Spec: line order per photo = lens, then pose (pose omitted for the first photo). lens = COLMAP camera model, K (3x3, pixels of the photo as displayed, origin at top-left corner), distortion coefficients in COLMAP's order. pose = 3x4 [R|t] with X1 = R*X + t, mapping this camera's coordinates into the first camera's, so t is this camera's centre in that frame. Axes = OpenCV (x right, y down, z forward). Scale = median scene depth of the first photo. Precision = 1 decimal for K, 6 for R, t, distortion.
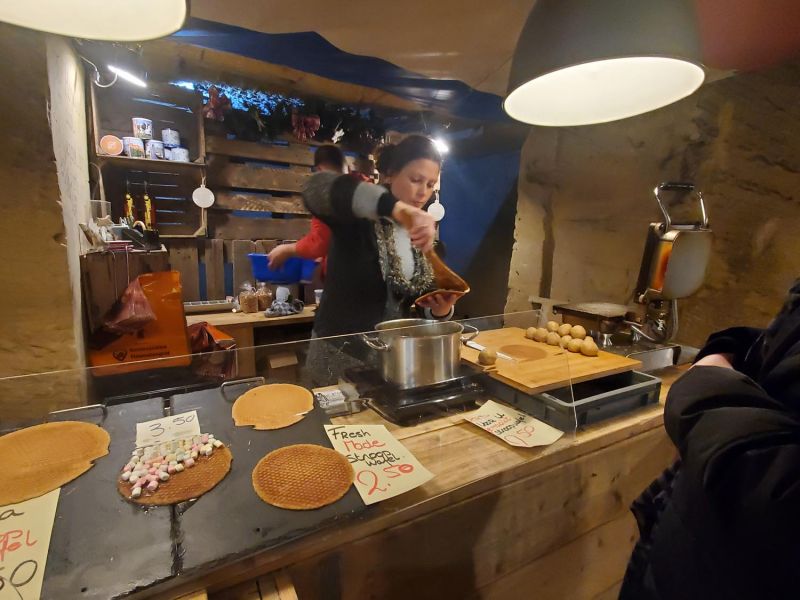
lens RADIAL K [[408.6, 0, 394.6], [0, 408.6, 303.8], [0, 0, 1]] dist [0.023054, -0.019561]
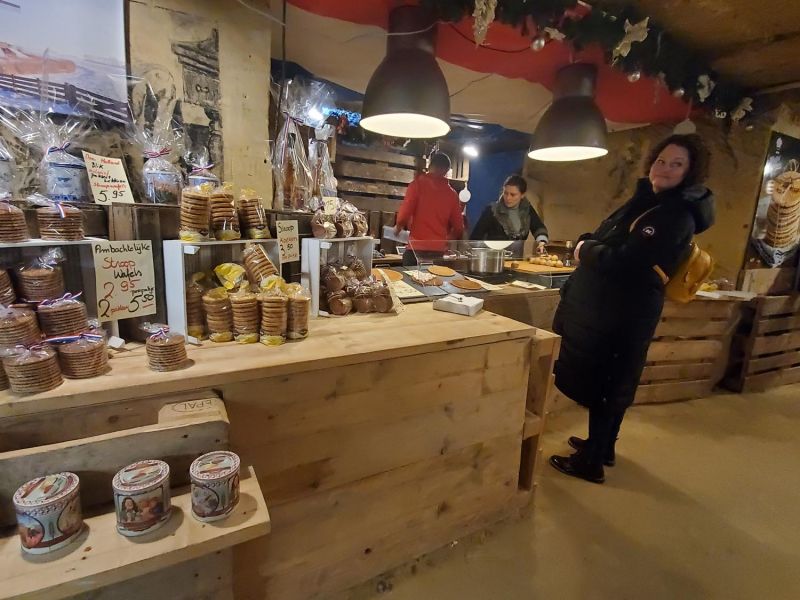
lens RADIAL K [[408.6, 0, 394.6], [0, 408.6, 303.8], [0, 0, 1]] dist [0.023054, -0.019561]
pose [[0.998716, 0.026955, 0.042904, -0.278961], [-0.029263, 0.998106, 0.054116, 0.124912], [-0.041364, -0.055302, 0.997612, -0.656391]]
